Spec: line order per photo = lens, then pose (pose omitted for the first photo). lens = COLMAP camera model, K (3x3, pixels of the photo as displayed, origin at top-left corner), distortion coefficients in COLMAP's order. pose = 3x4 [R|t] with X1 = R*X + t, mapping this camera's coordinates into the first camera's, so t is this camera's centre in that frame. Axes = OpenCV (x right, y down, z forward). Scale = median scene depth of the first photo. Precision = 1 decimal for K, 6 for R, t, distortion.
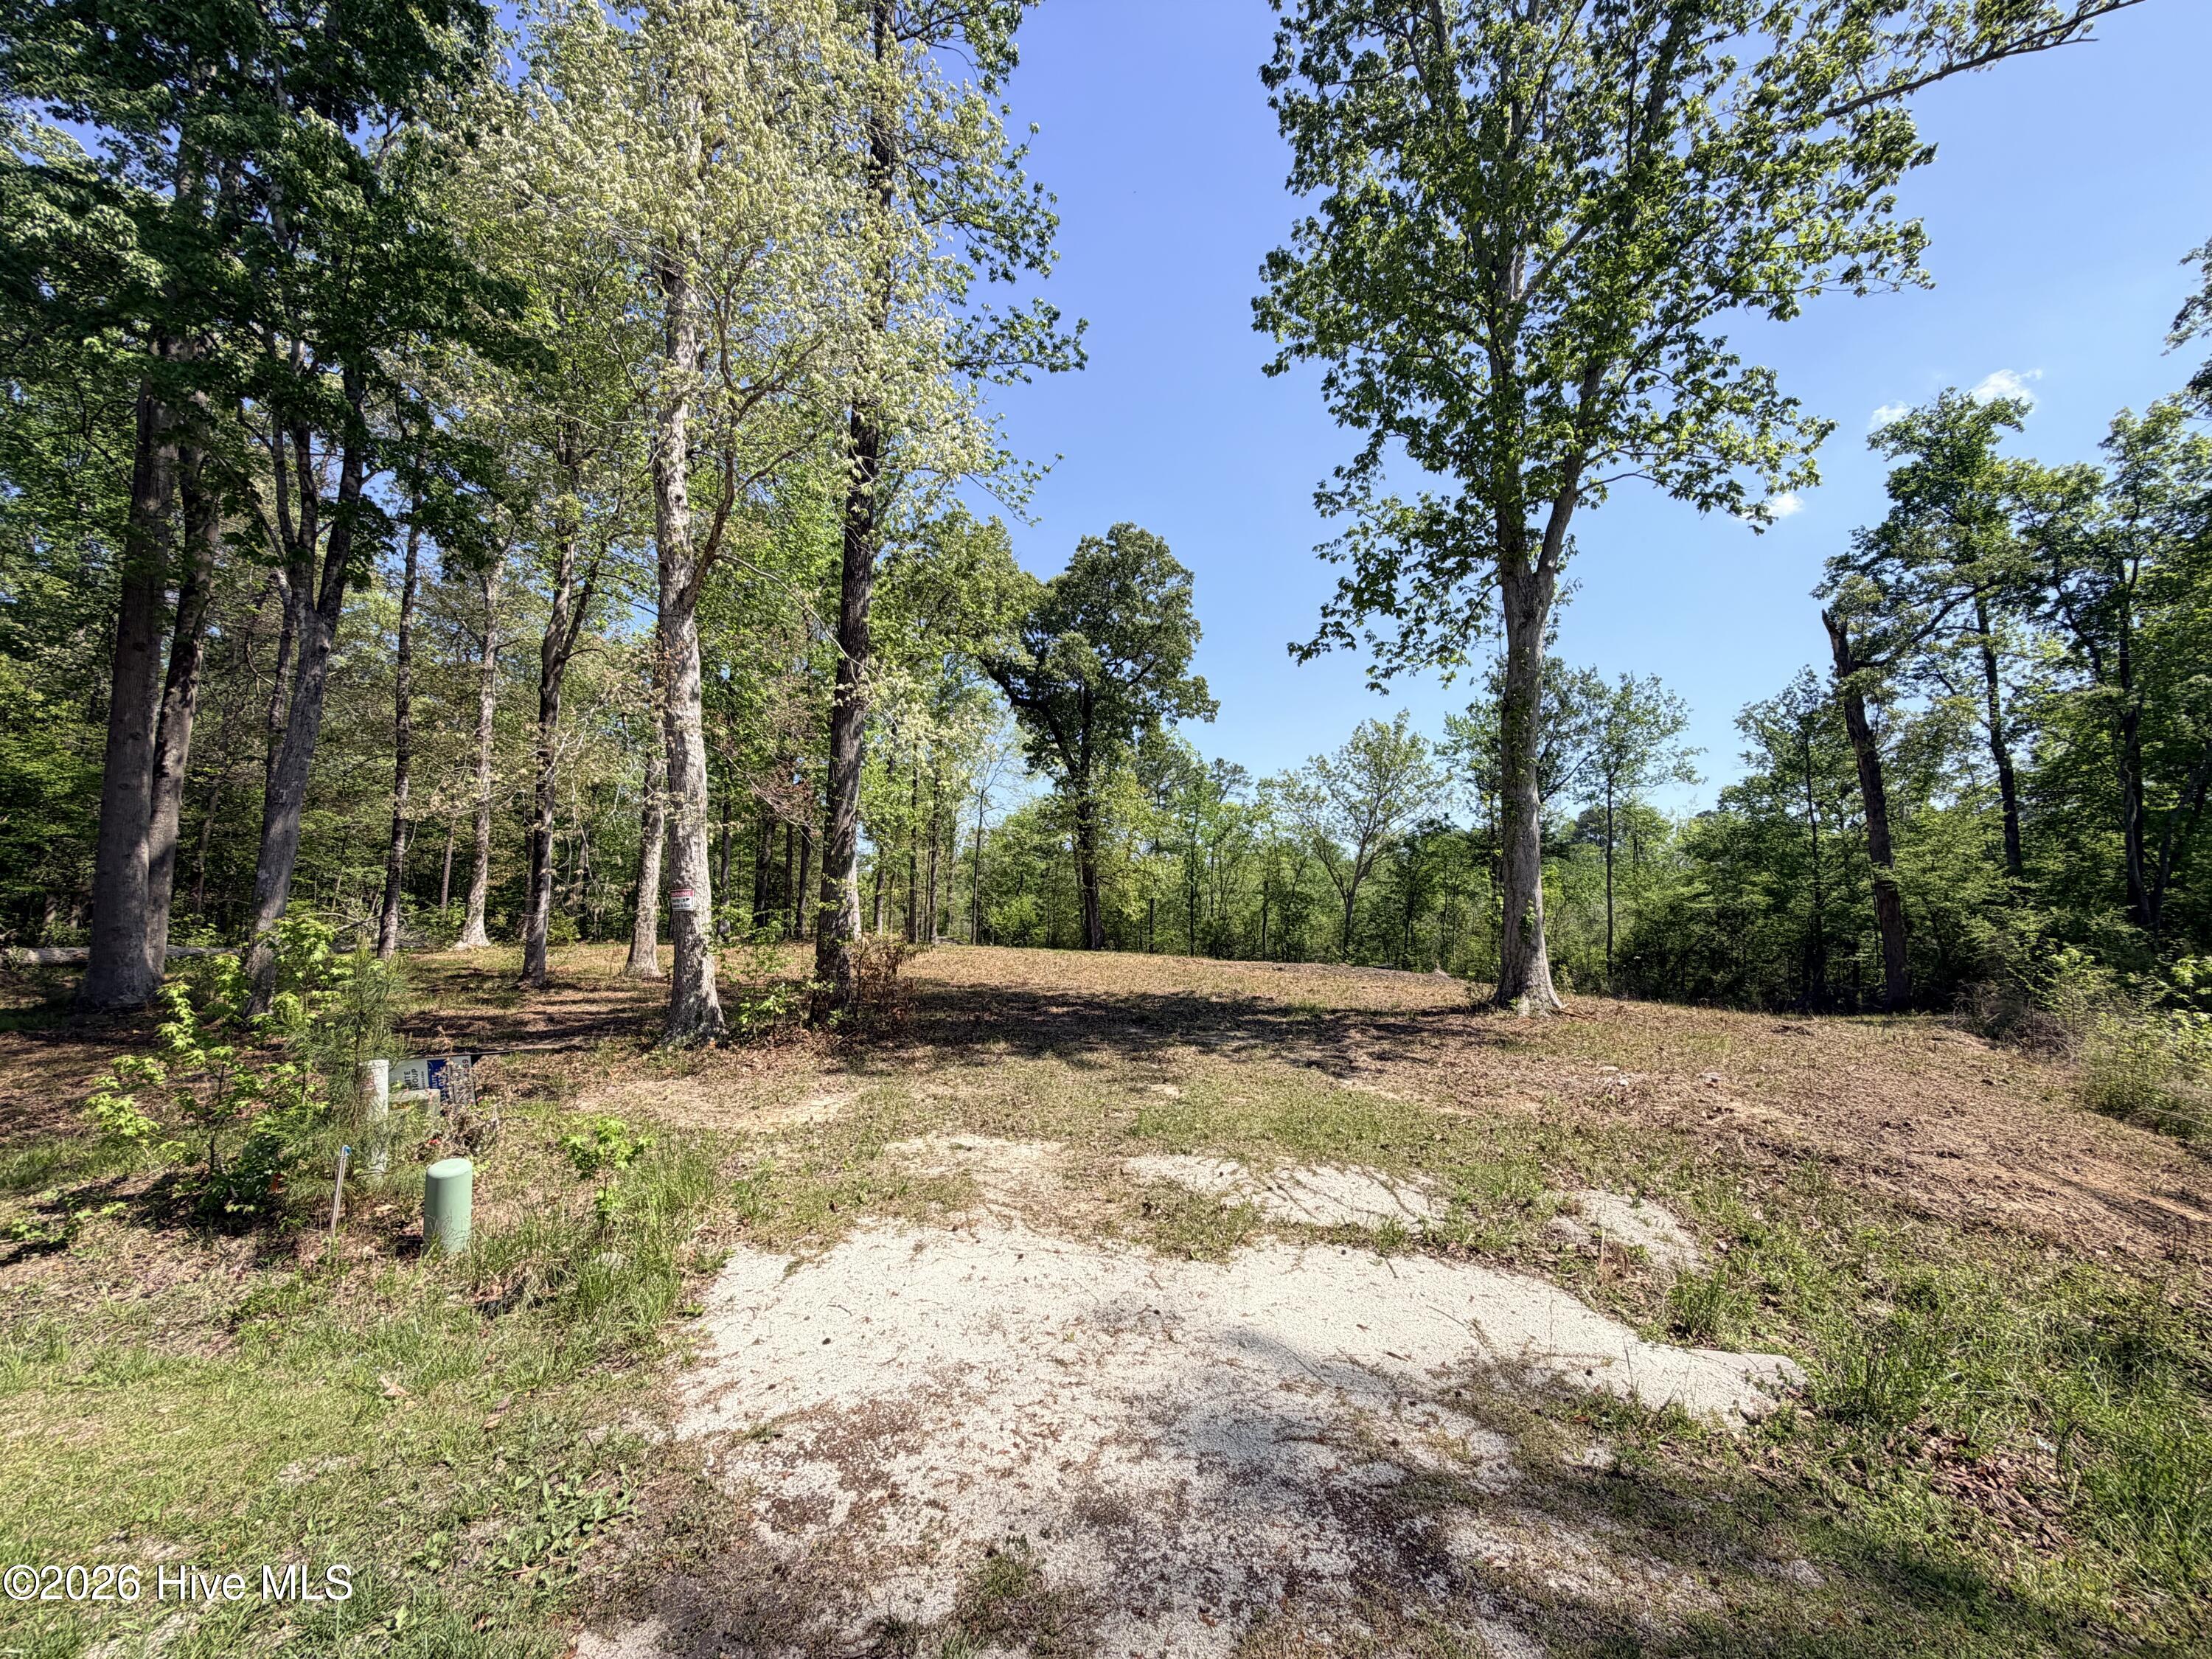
lens RADIAL K [[880.0, 0, 1104.7], [0, 880.0, 820.6], [0, 0, 1]] dist [0.006010, -0.006045]
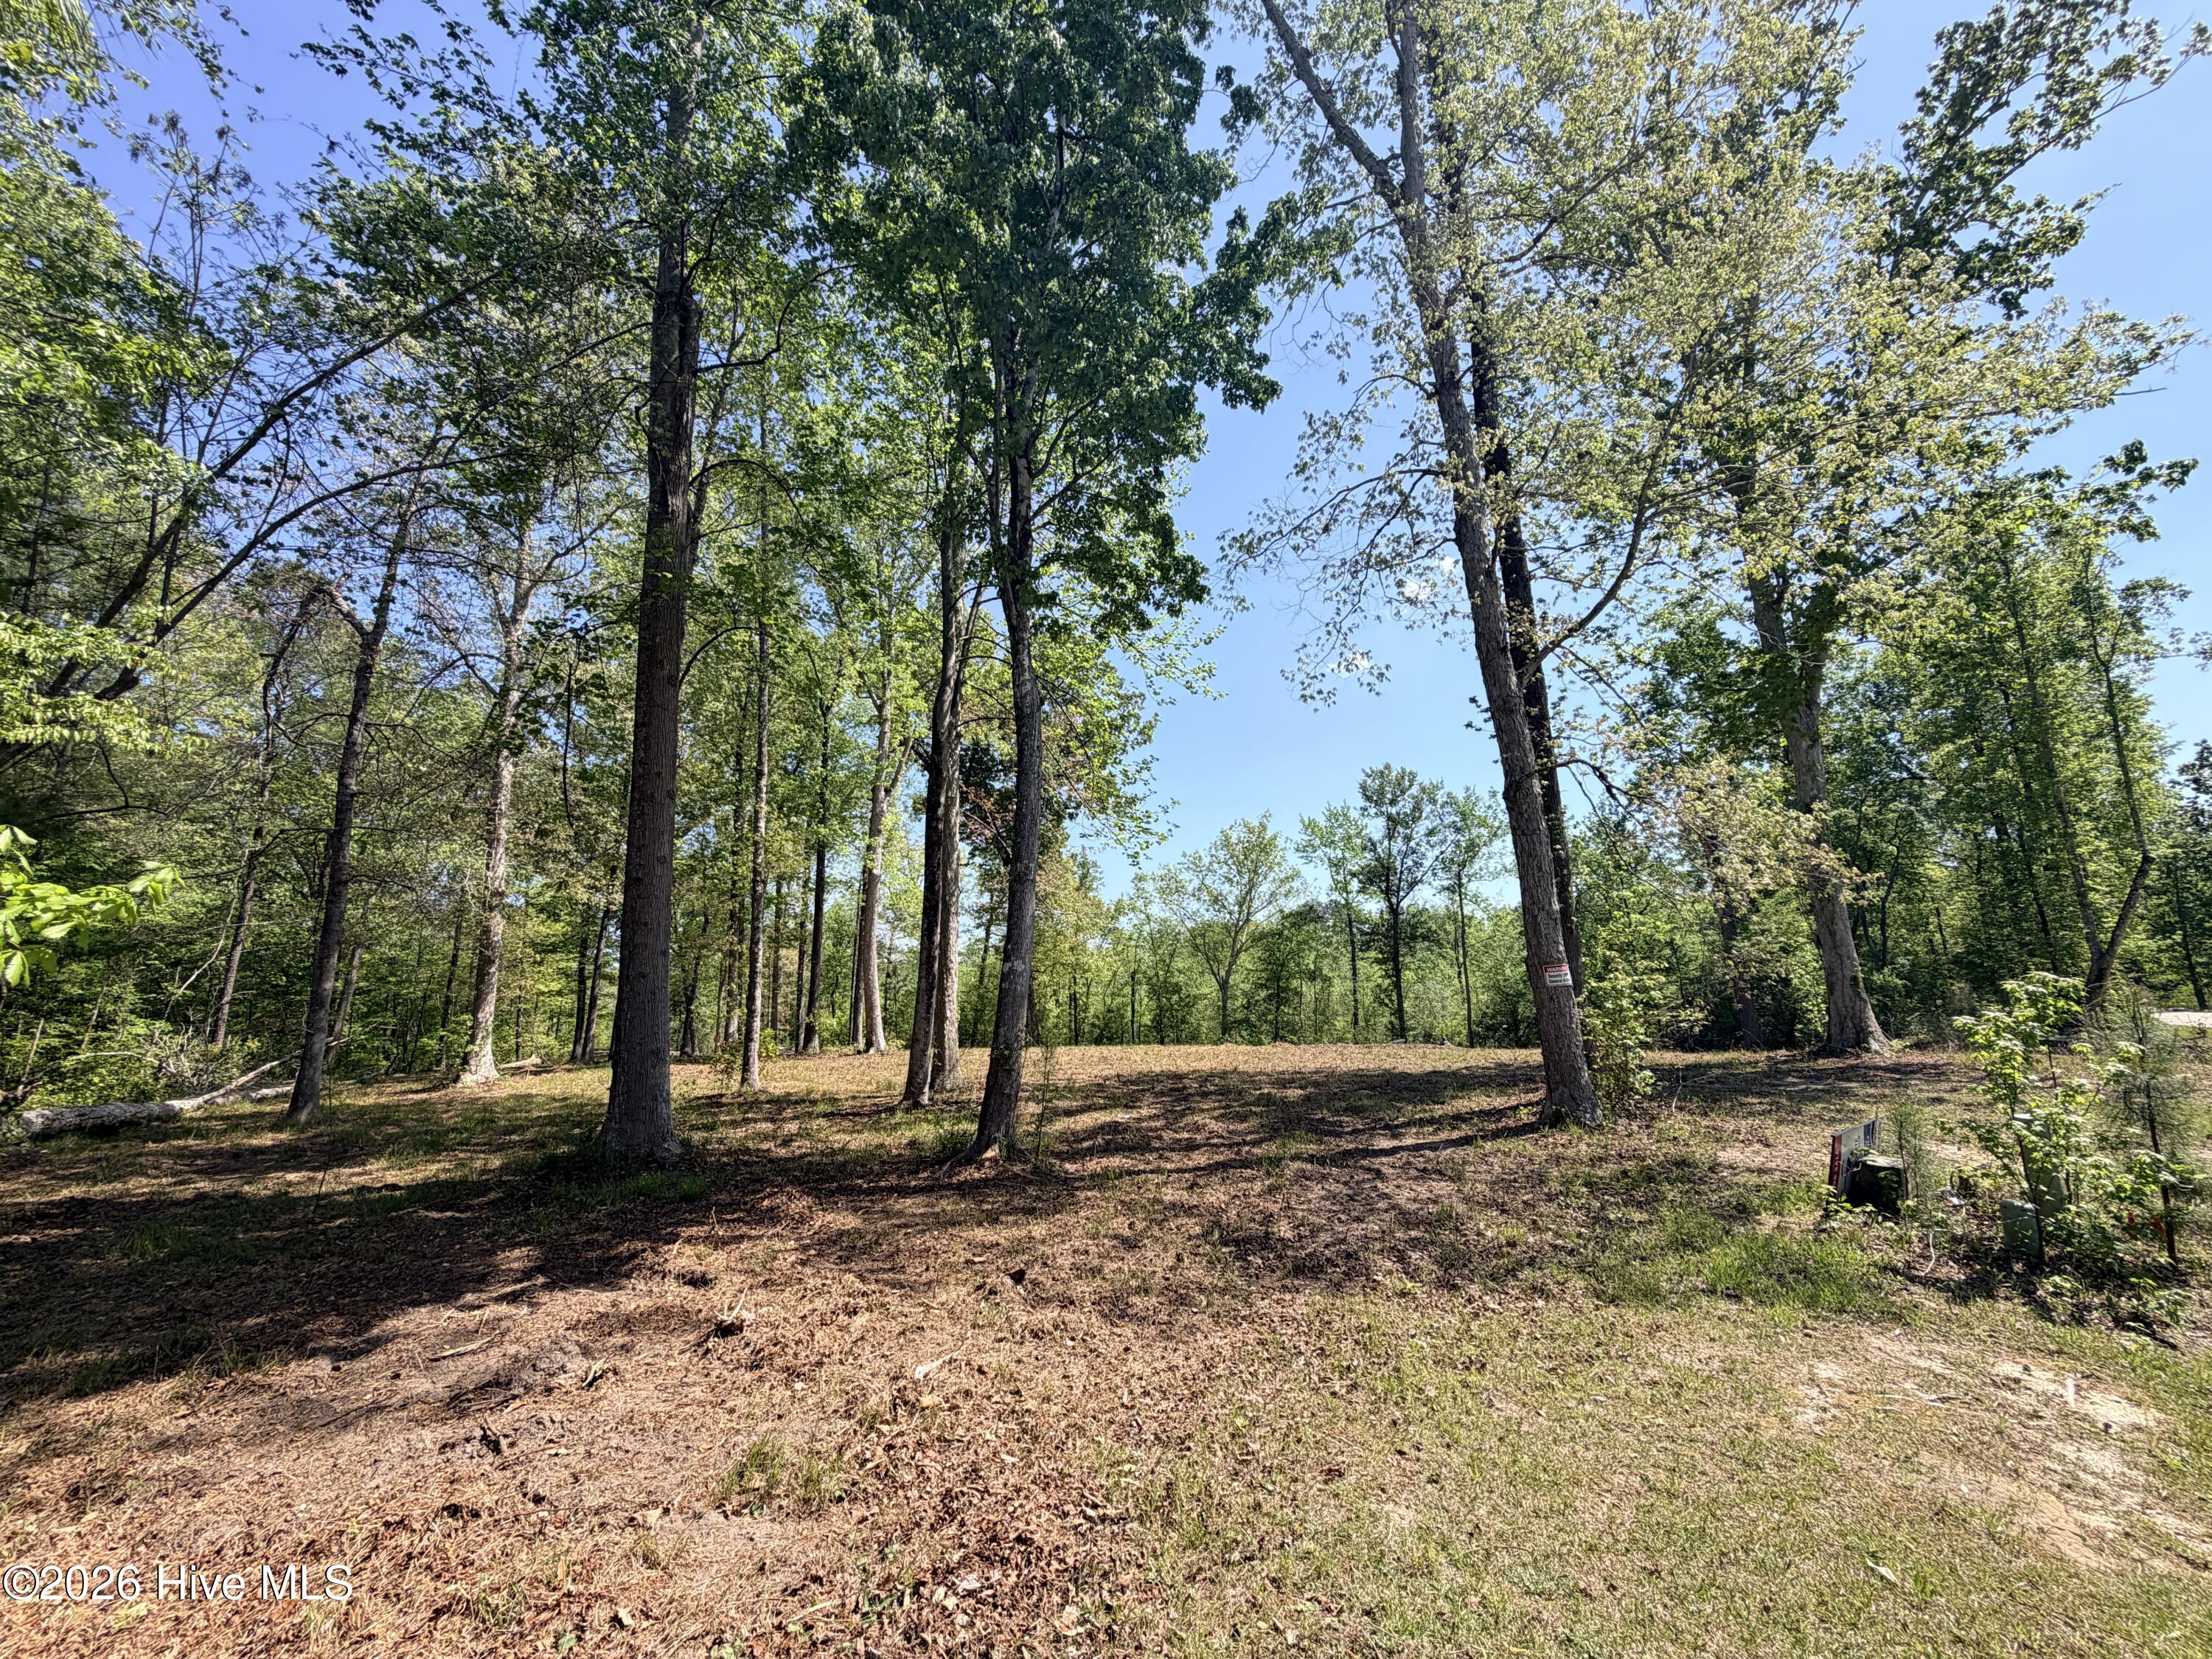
lens RADIAL K [[880.0, 0, 1104.7], [0, 880.0, 820.6], [0, 0, 1]] dist [0.006010, -0.006045]
pose [[0.944593, 0.025232, 0.327274, -0.261870], [0.010924, 0.994072, -0.108170, 0.003678], [-0.328063, 0.105751, 0.938718, 0.040625]]
